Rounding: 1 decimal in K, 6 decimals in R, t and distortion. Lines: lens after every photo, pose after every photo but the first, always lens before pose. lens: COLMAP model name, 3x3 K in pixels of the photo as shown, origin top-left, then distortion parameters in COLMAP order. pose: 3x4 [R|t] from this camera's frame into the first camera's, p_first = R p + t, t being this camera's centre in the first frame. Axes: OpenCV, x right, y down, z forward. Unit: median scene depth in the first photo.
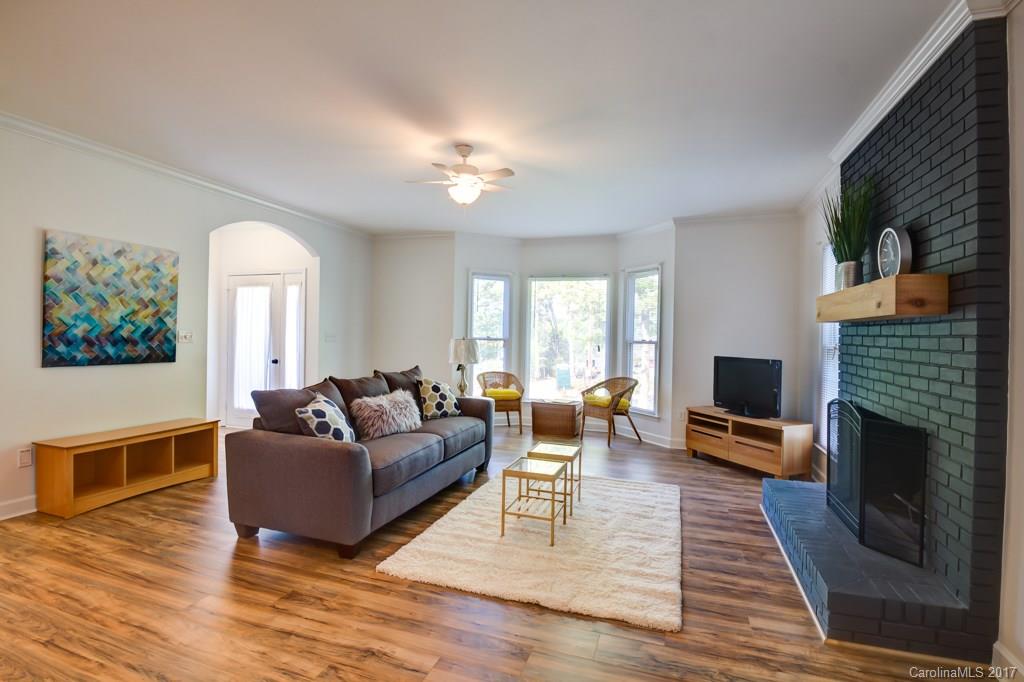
lens RADIAL K [[483.3, 0, 517.2], [0, 483.3, 338.9], [0, 0, 1]] dist [-0.013669, -0.008898]
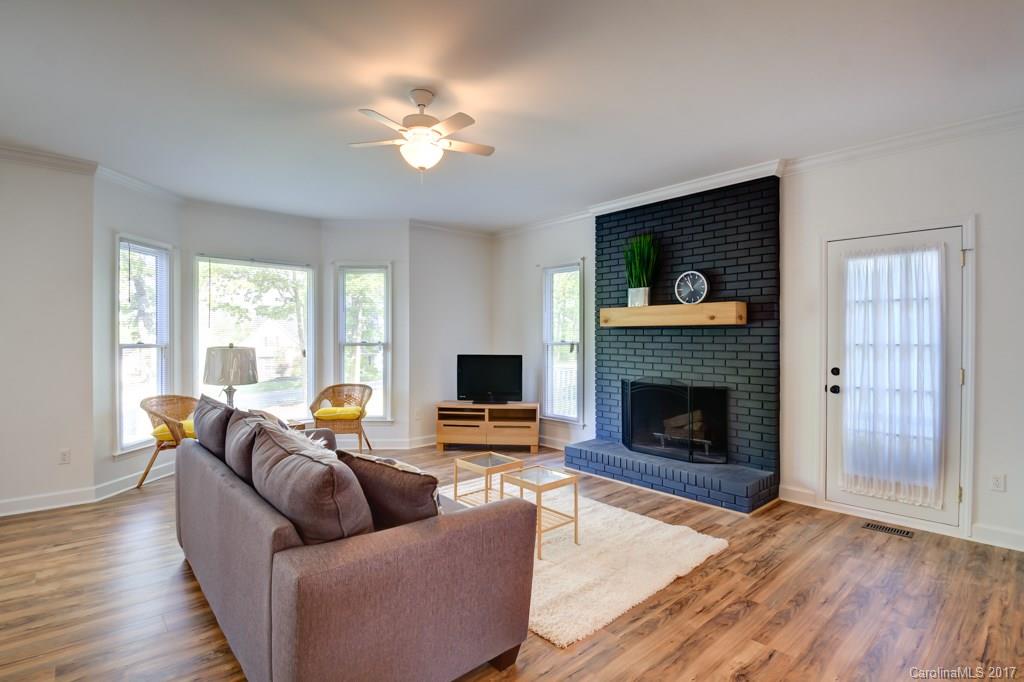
lens RADIAL K [[483.3, 0, 513.5], [0, 483.3, 340.9], [0, 0, 1]] dist [-0.013669, -0.008898]
pose [[0.498575, -0.015496, 0.866708, -0.816263], [0.011221, 0.999872, 0.011421, -0.011606], [-0.866774, 0.004031, 0.498685, 0.567778]]
